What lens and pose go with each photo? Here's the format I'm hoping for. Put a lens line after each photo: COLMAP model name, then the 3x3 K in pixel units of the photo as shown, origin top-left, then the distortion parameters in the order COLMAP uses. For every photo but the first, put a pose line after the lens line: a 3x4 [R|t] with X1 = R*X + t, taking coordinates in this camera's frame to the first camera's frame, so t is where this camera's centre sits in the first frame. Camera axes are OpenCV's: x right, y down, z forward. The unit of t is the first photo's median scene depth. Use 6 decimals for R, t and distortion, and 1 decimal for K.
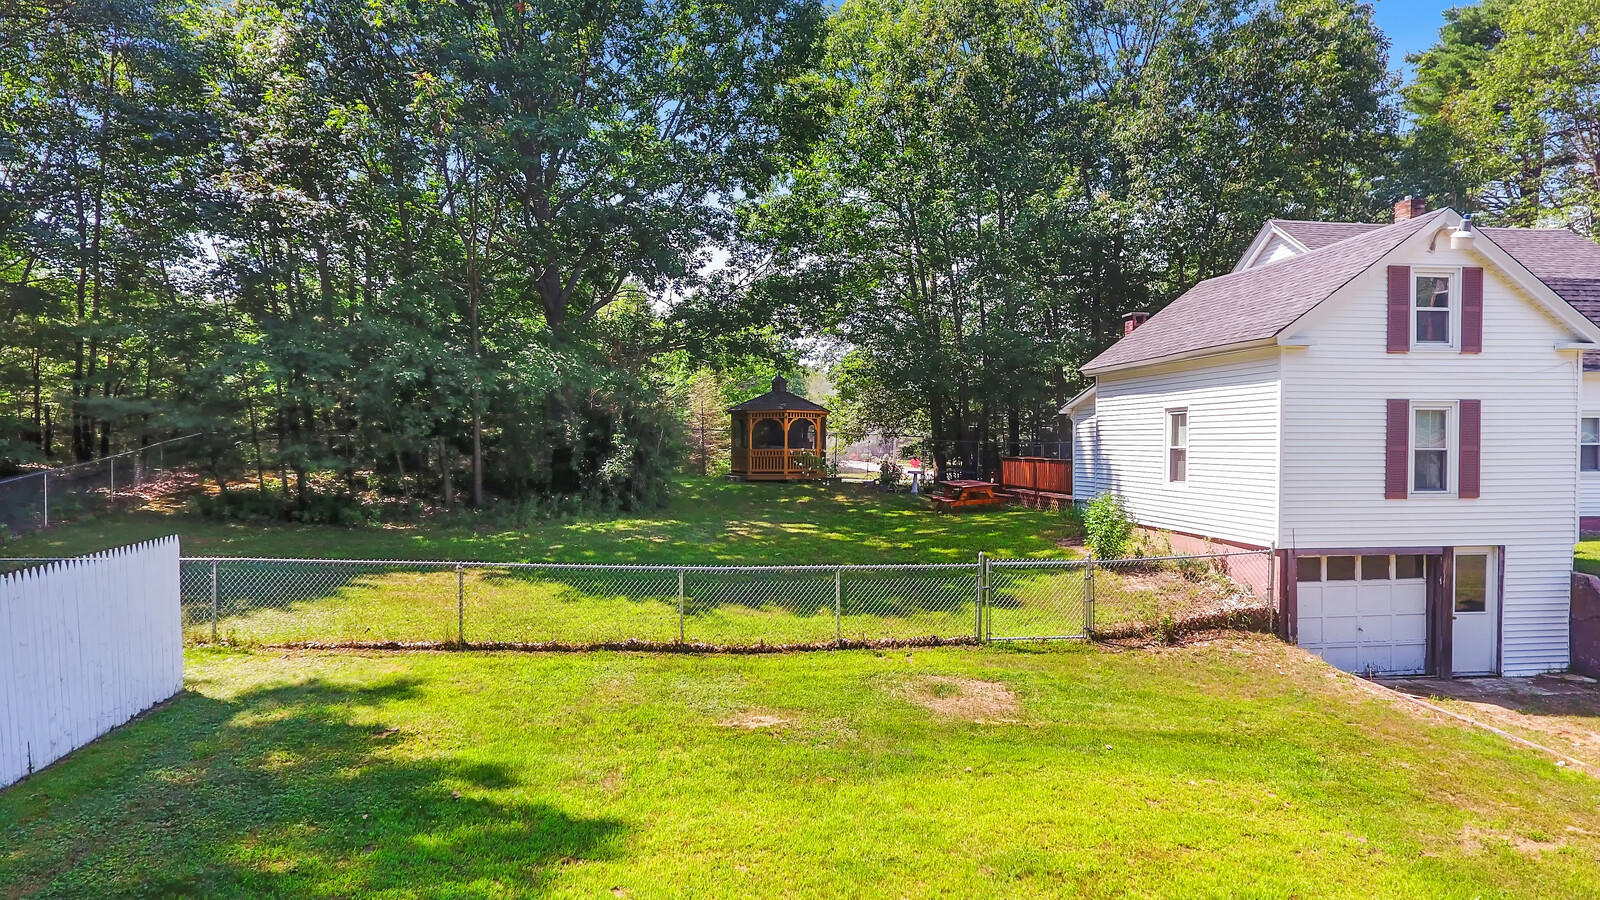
lens RADIAL K [[952.8, 0, 799.9], [0, 952.8, 481.4], [0, 0, 1]] dist [-0.000377, -0.000185]
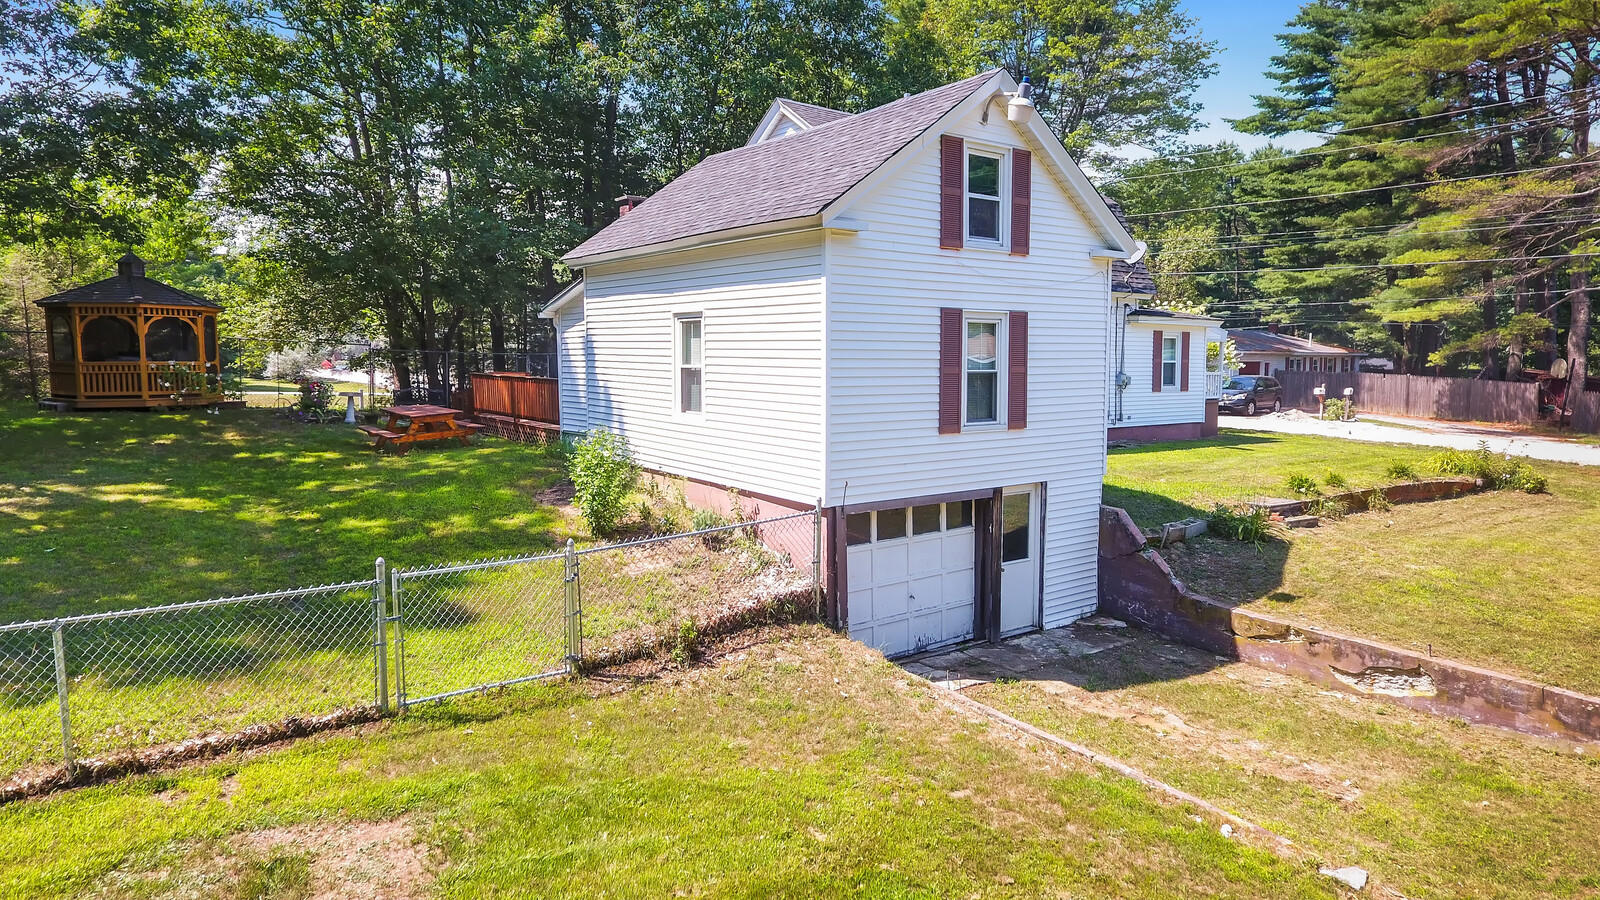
lens RADIAL K [[936.3, 0, 810.3], [0, 936.3, 457.9], [0, 0, 1]] dist [-0.002407, 0.000864]
pose [[0.867550, -0.050474, 0.494781, 0.131227], [0.013246, 0.996829, 0.078464, -0.024328], [-0.497173, -0.061517, 0.865468, 0.370279]]
